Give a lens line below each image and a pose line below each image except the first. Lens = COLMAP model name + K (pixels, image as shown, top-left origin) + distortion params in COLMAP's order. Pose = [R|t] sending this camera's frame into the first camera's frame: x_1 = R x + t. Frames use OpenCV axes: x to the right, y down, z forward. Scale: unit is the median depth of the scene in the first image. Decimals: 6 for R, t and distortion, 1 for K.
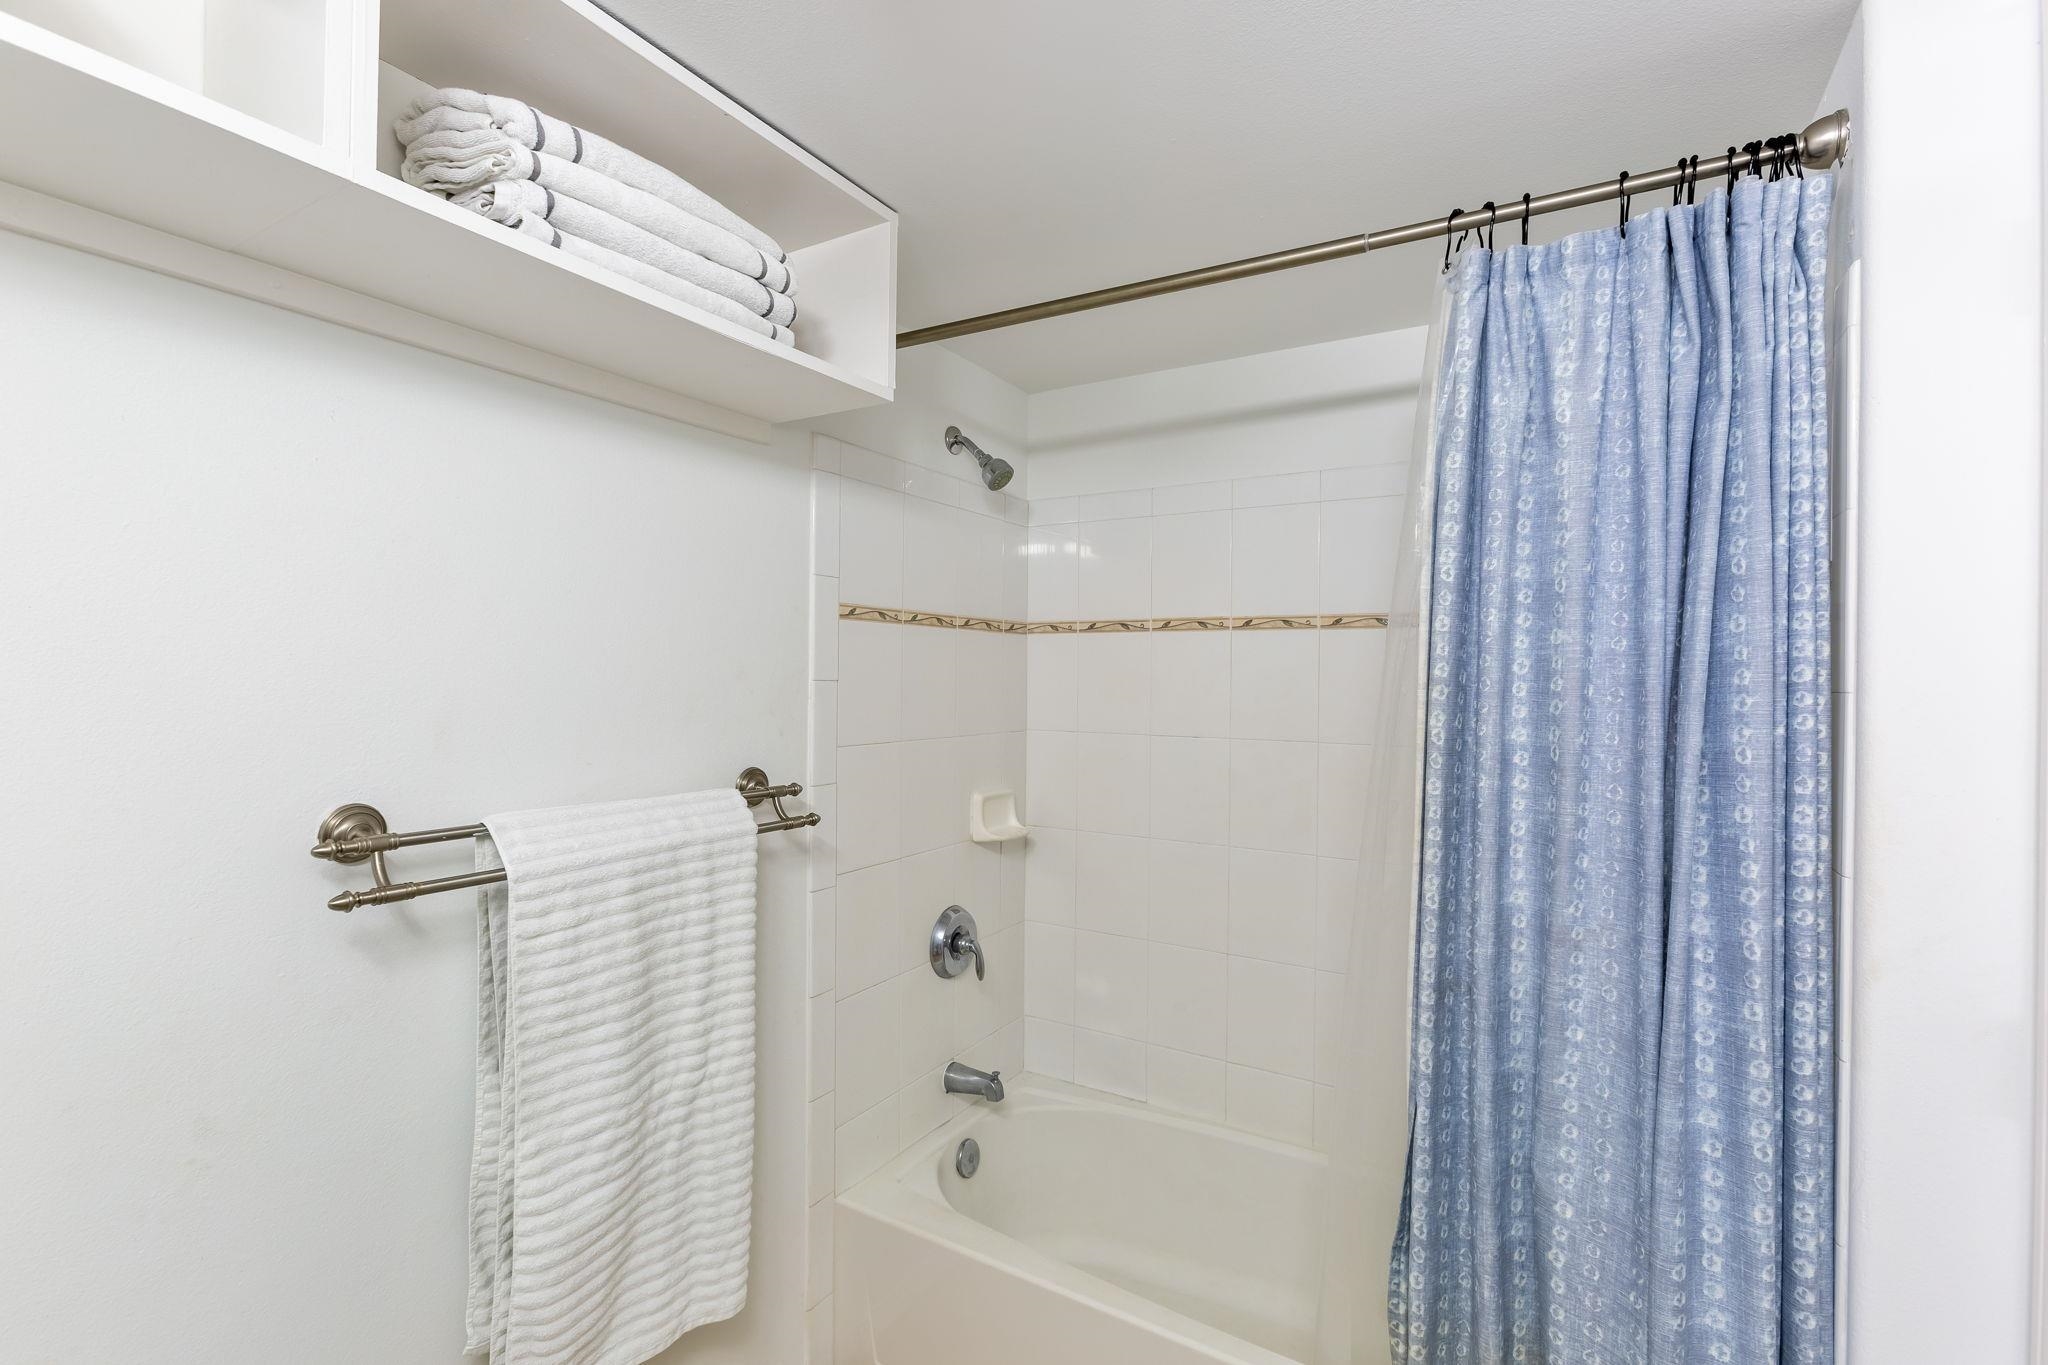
lens RADIAL K [[919.0, 0, 1030.3], [0, 919.0, 682.7], [0, 0, 1]] dist [-0.005034, -0.000264]
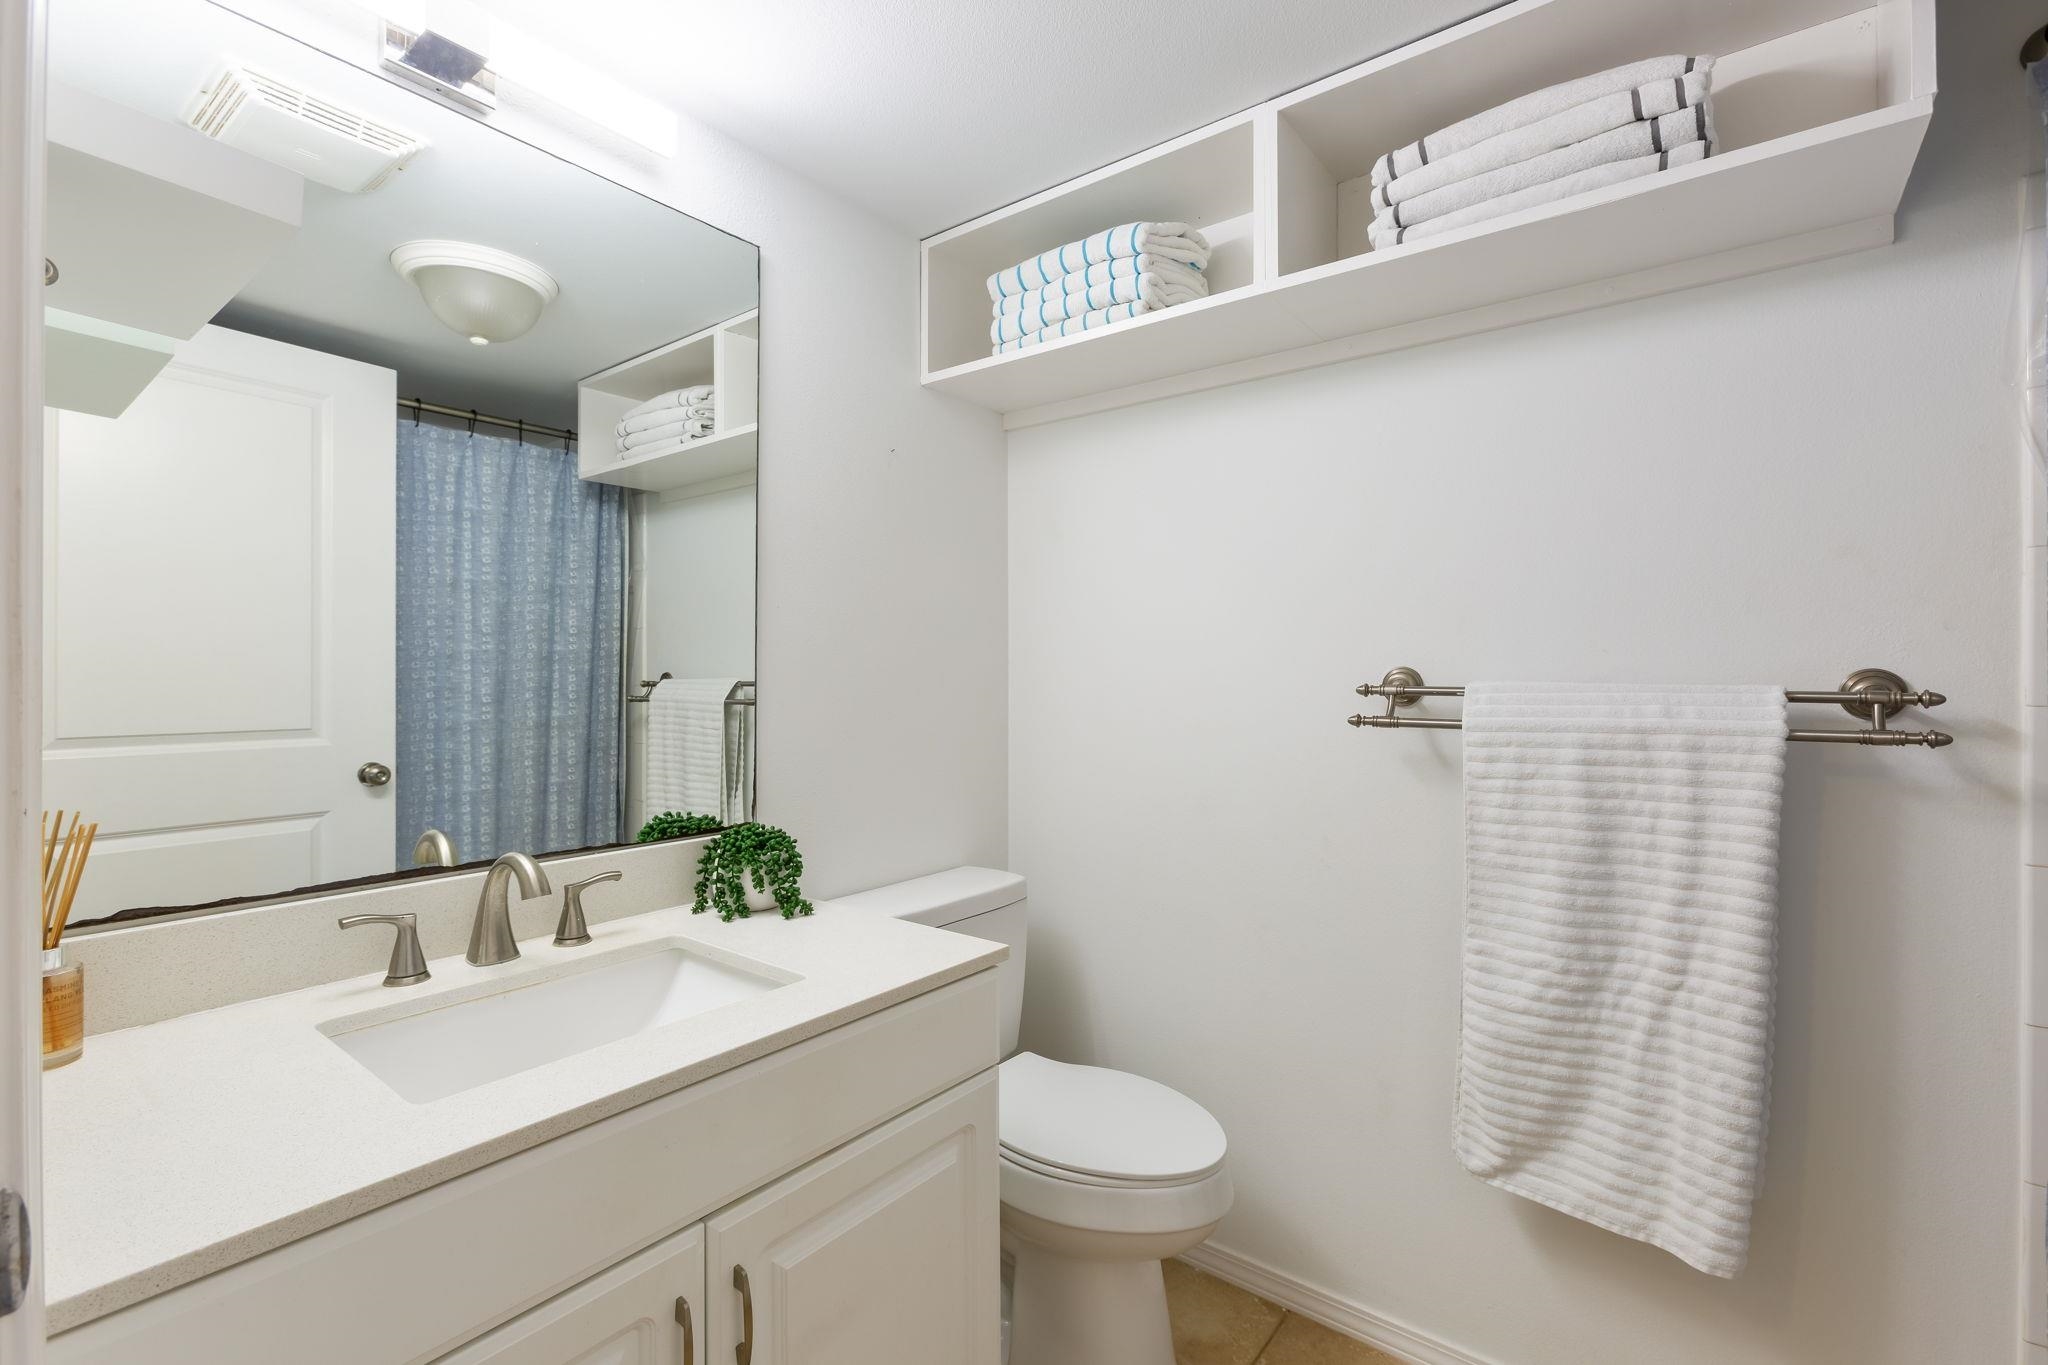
lens RADIAL K [[919.0, 0, 1028.2], [0, 919.0, 675.2], [0, 0, 1]] dist [-0.005034, -0.000264]
pose [[-0.128764, -0.016971, -0.991530, 0.683219], [-0.011420, 0.999813, -0.015630, 0.146946], [0.991610, 0.009311, -0.128933, 0.489852]]
